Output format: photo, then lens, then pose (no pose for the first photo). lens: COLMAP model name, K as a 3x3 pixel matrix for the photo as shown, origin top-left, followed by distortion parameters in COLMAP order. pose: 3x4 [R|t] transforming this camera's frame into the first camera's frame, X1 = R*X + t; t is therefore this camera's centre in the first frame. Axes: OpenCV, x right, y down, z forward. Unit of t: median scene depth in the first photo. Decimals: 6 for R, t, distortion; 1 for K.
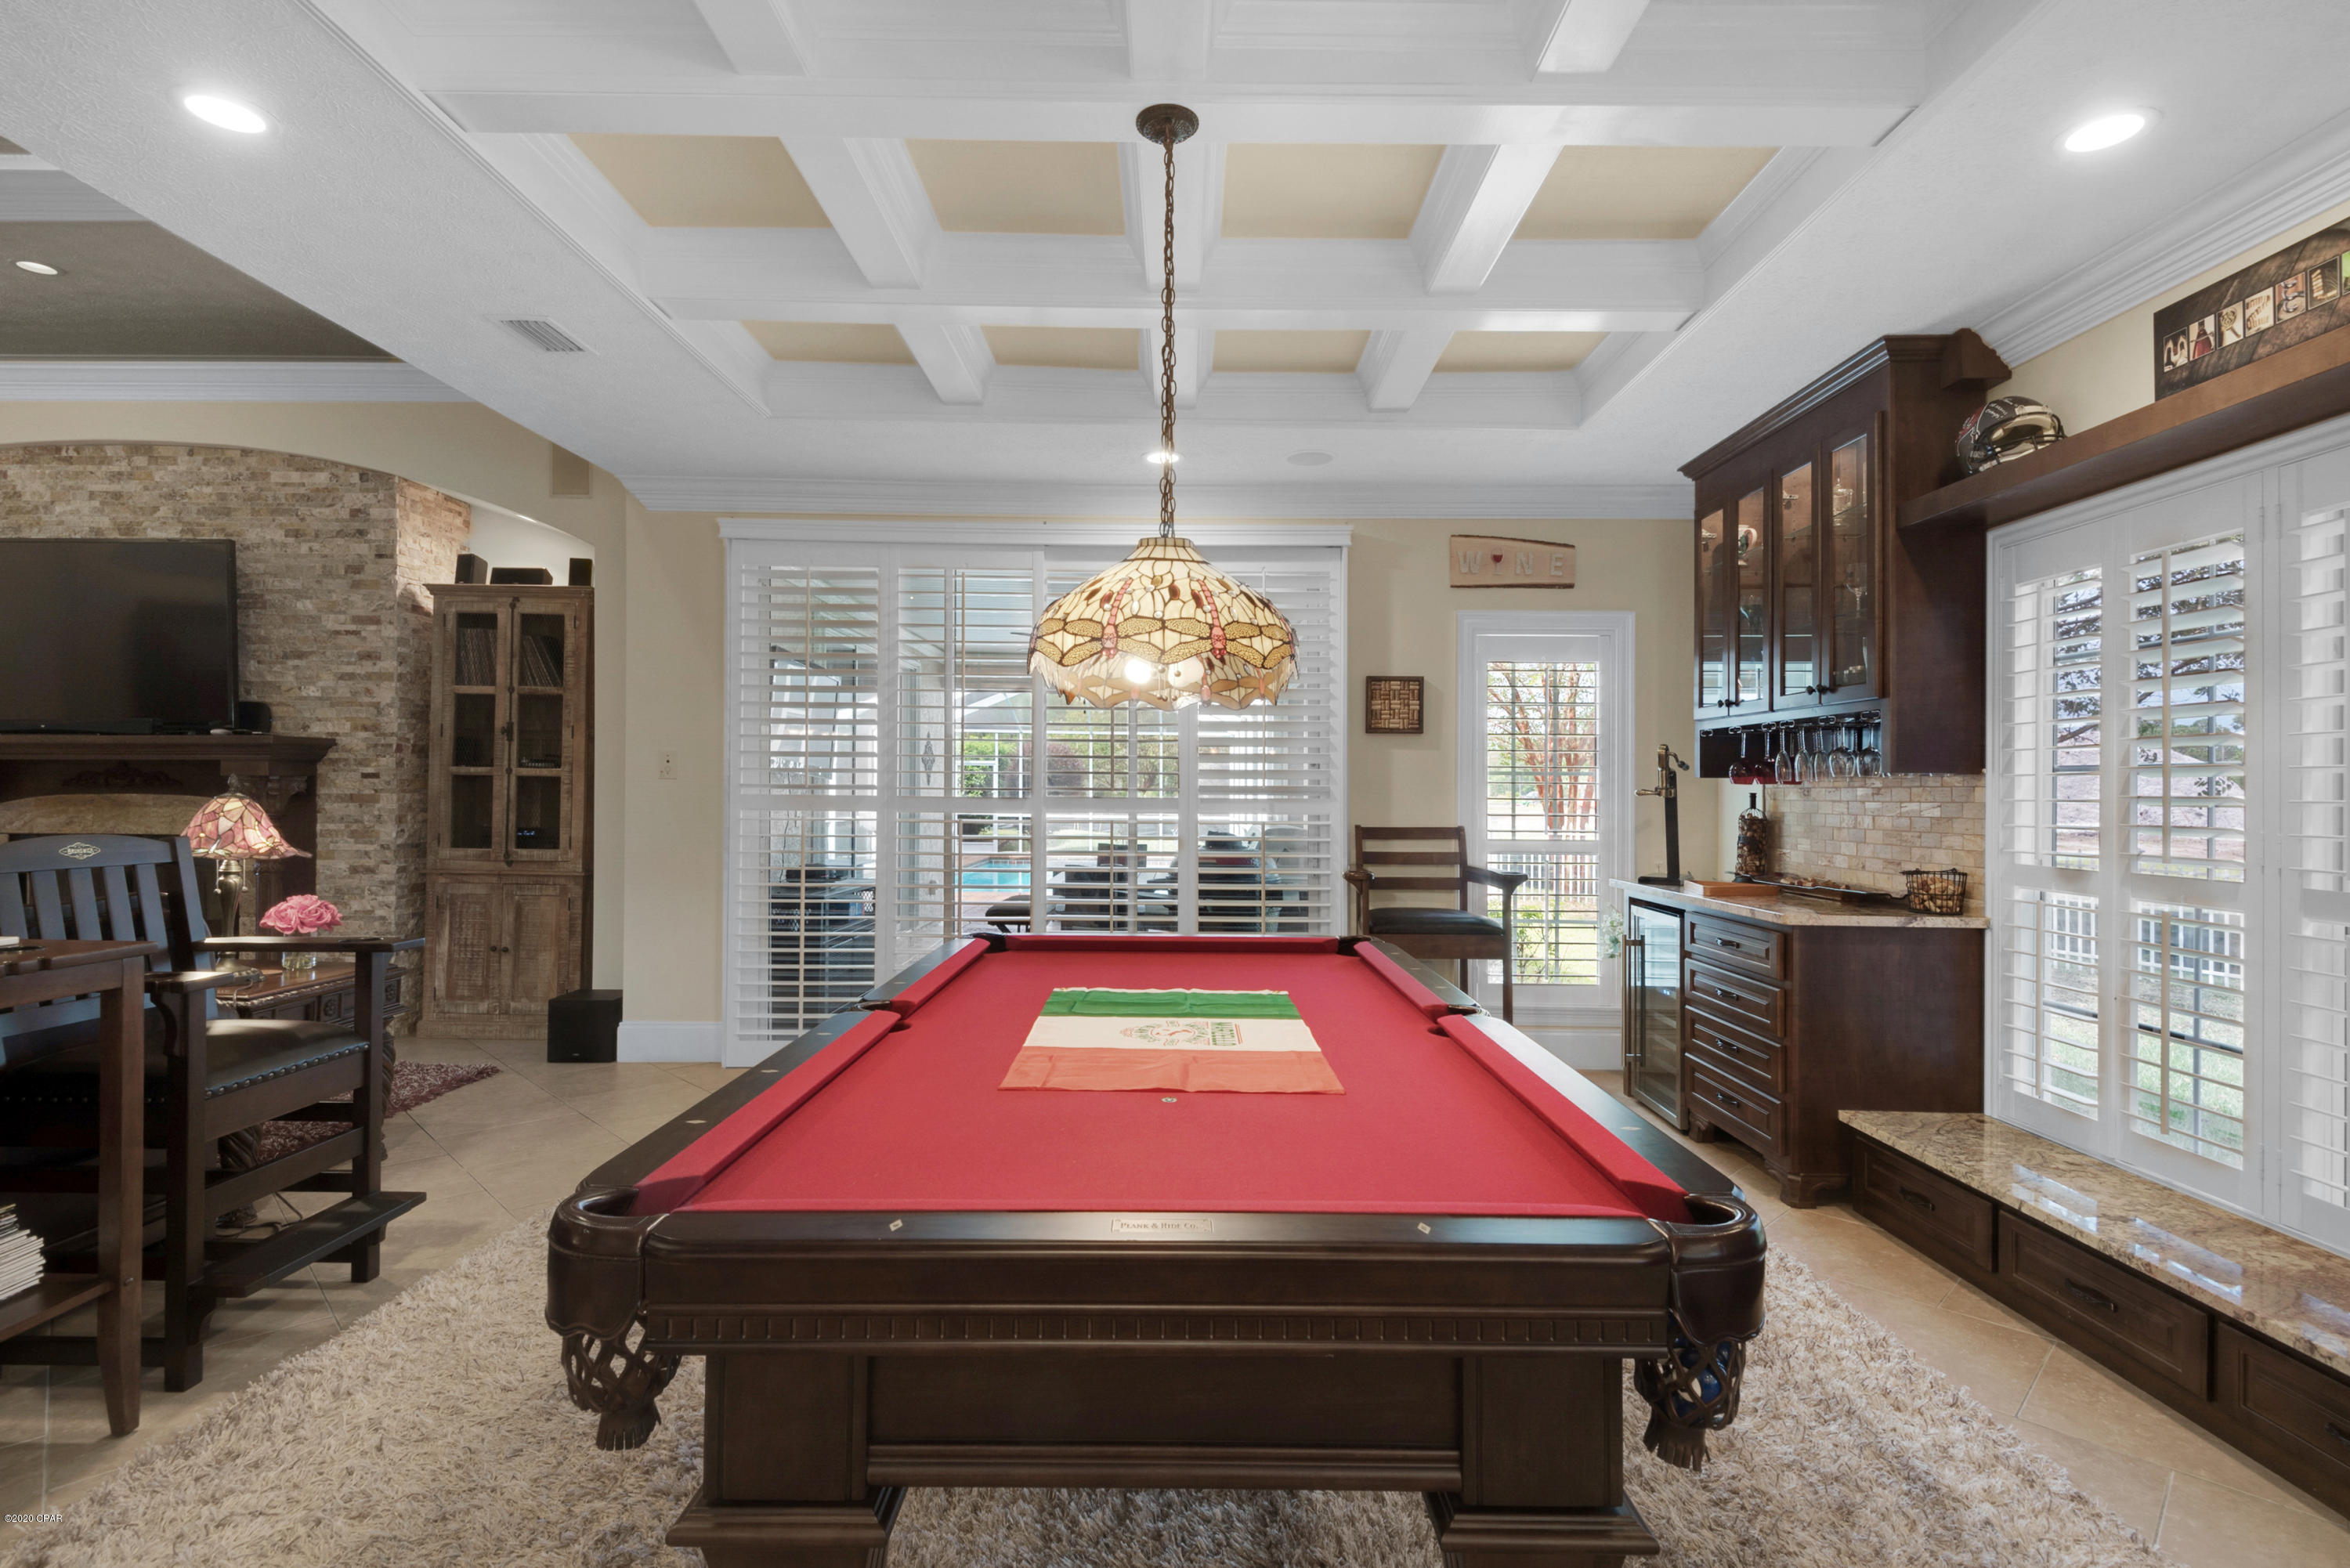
lens RADIAL K [[1130.2, 0, 1186.0], [0, 1130.2, 801.7], [0, 0, 1]] dist [0.021289, -0.017928]
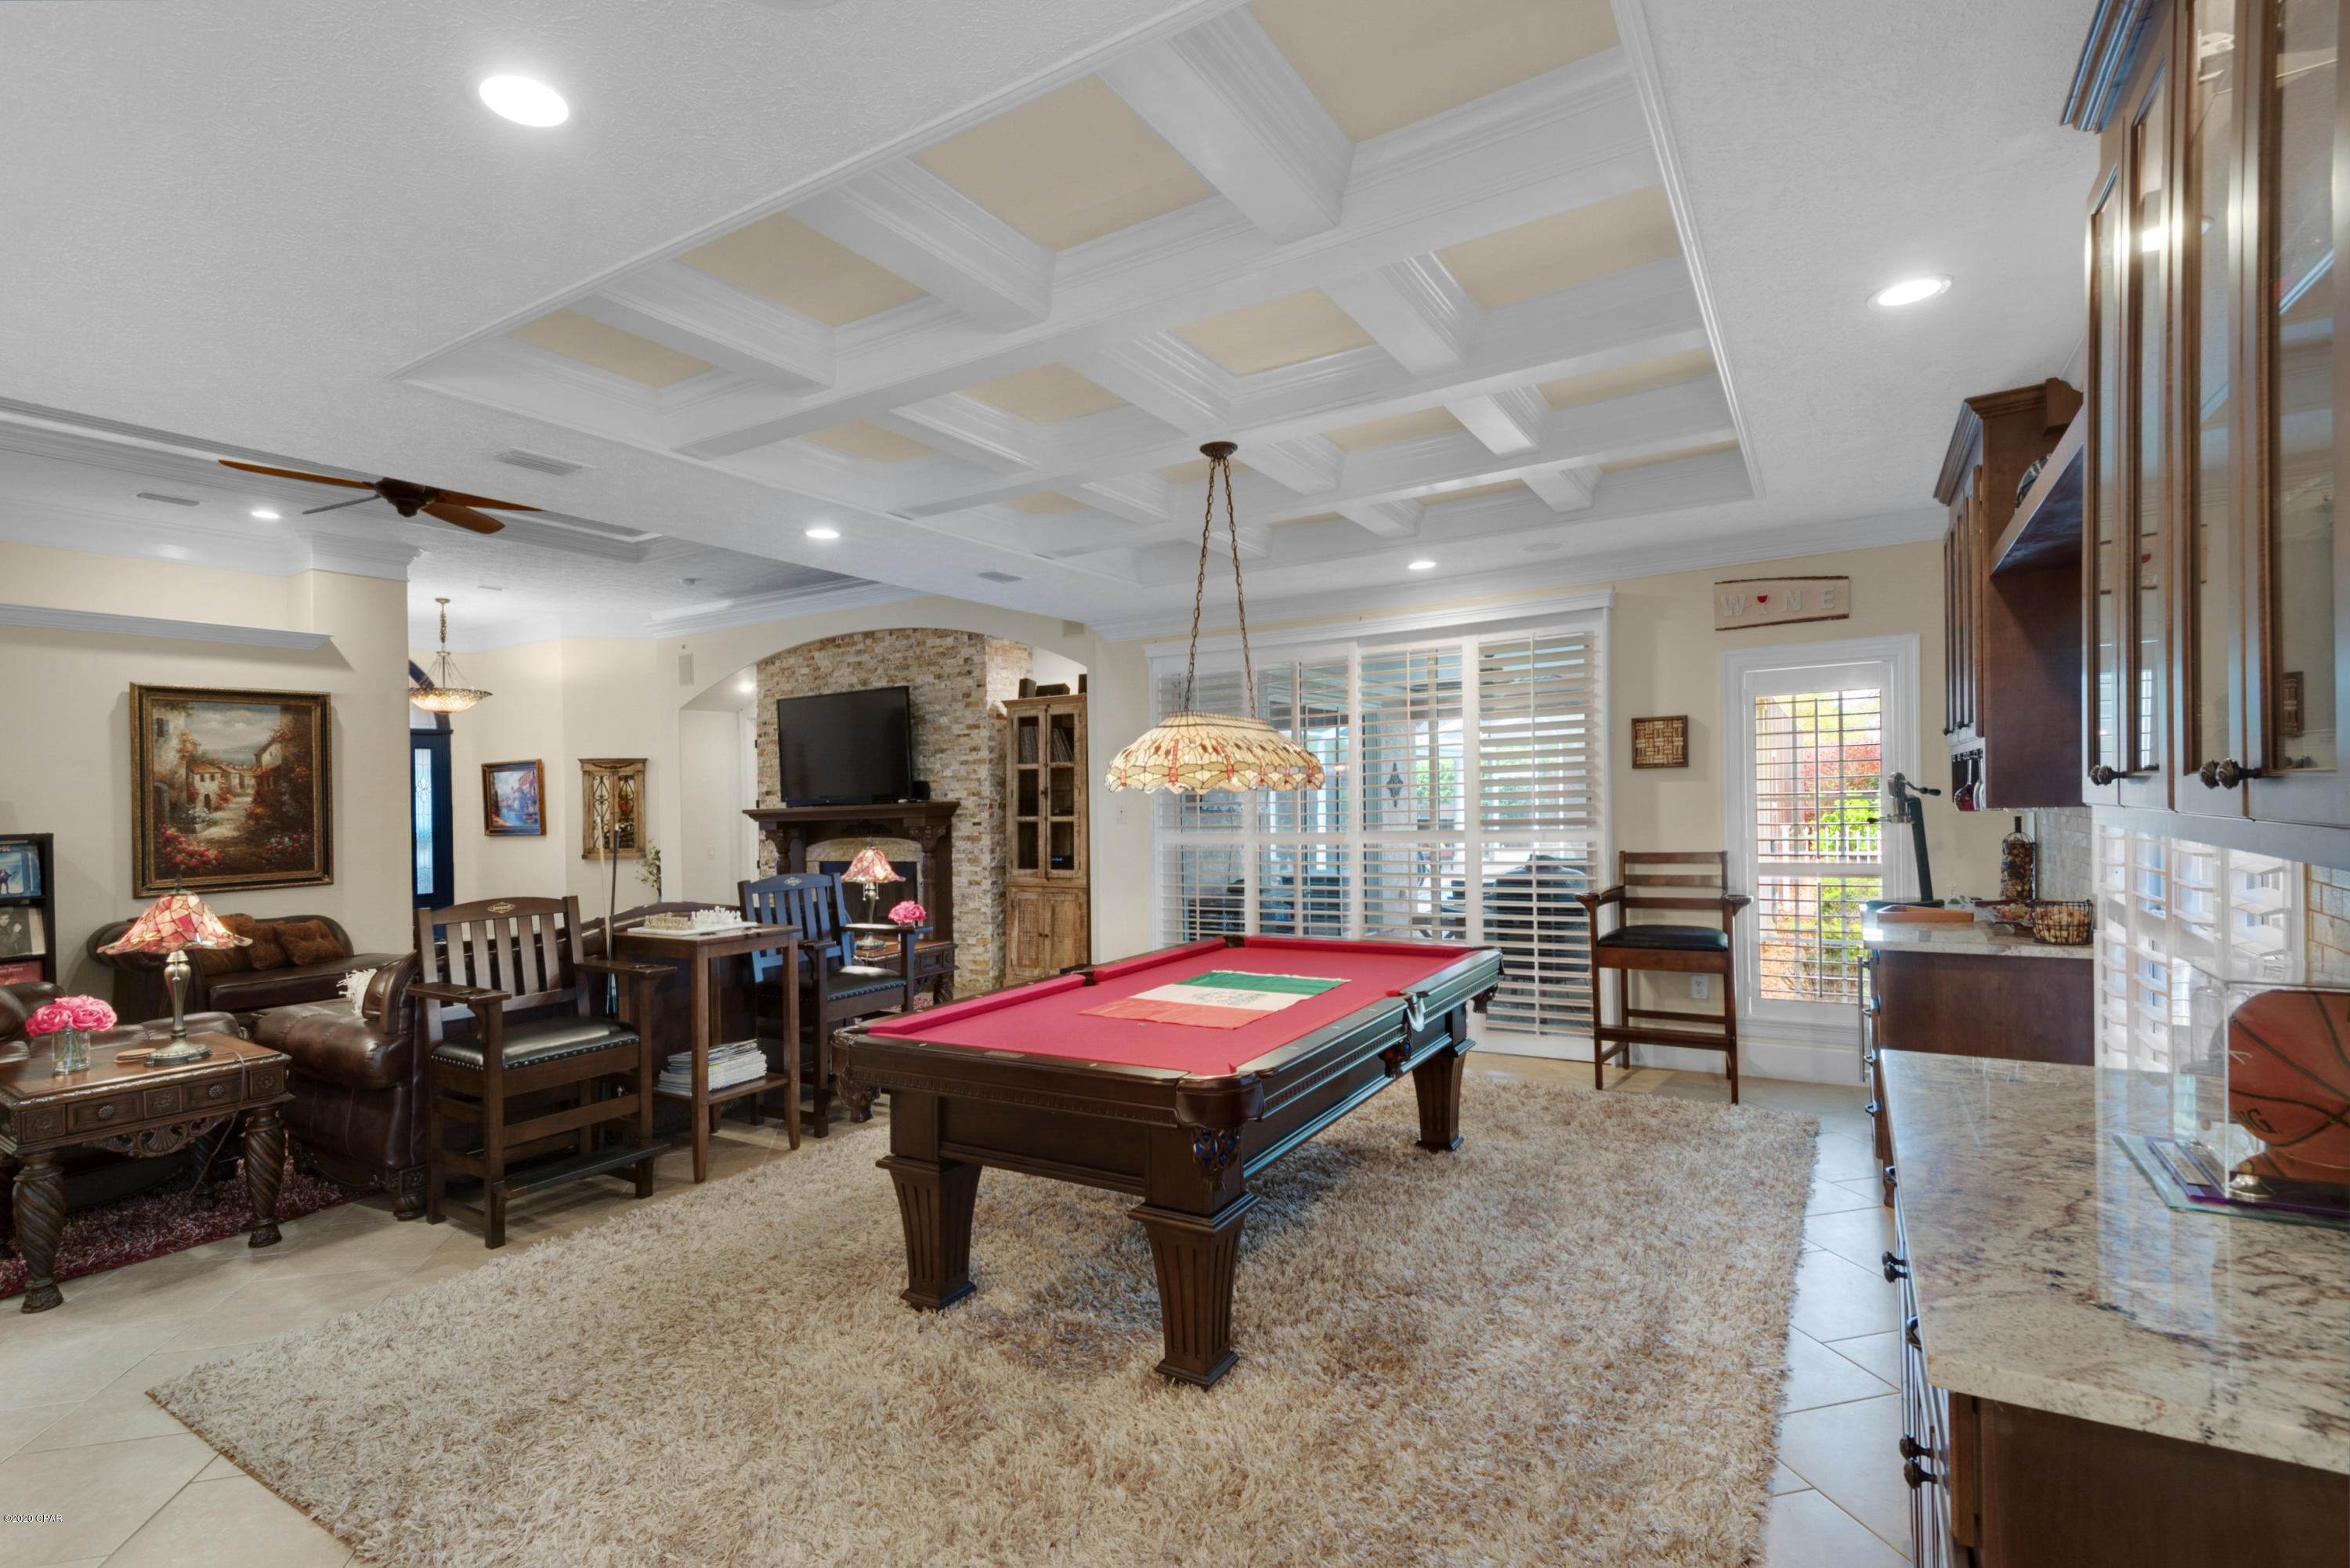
lens RADIAL K [[1096.1, 0, 1160.4], [0, 1096.1, 798.9], [0, 0, 1]] dist [0.017383, -0.012666]
pose [[0.847769, -0.034197, -0.529262, 0.314440], [0.030519, 0.999411, -0.015691, -0.026030], [0.529486, -0.002850, 0.848314, -0.167274]]
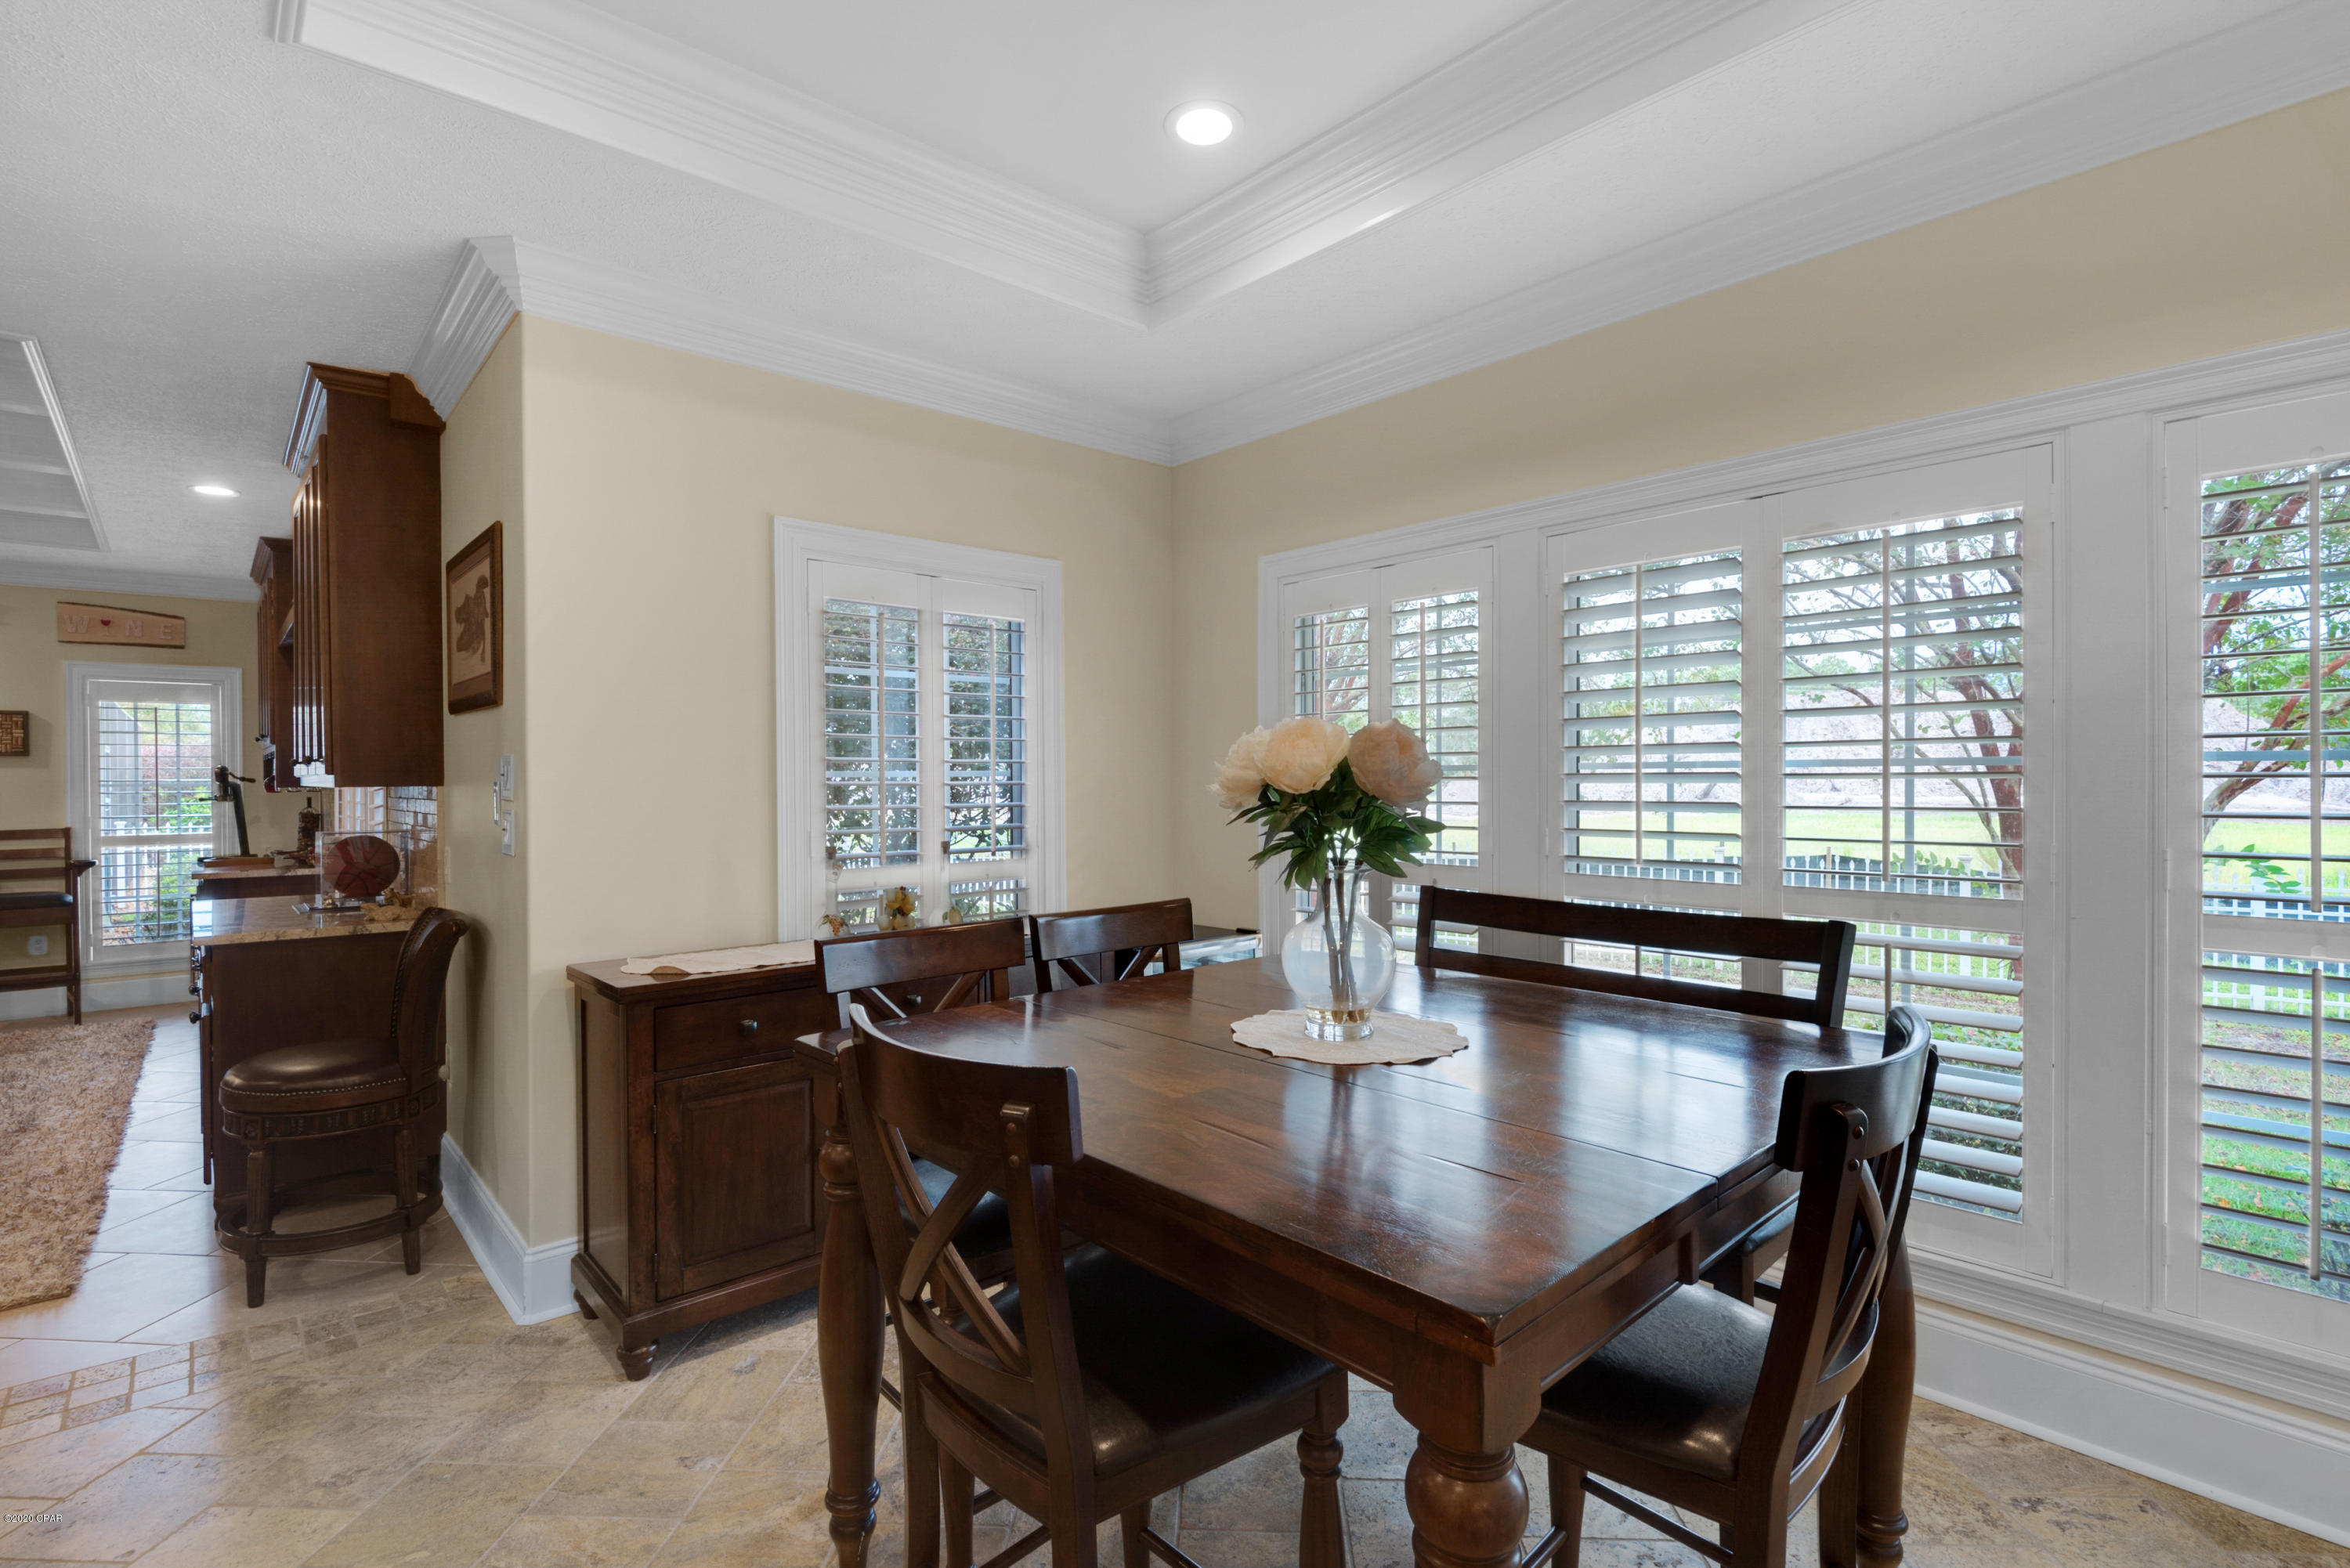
lens RADIAL K [[1096.1, 0, 1160.4], [0, 1096.1, 798.9], [0, 0, 1]] dist [0.017383, -0.012666]
pose [[0.754509, -0.028857, 0.655655, 0.330256], [0.021985, 0.999583, 0.018695, -0.006911], [-0.655921, 0.000309, 0.754829, -0.715602]]
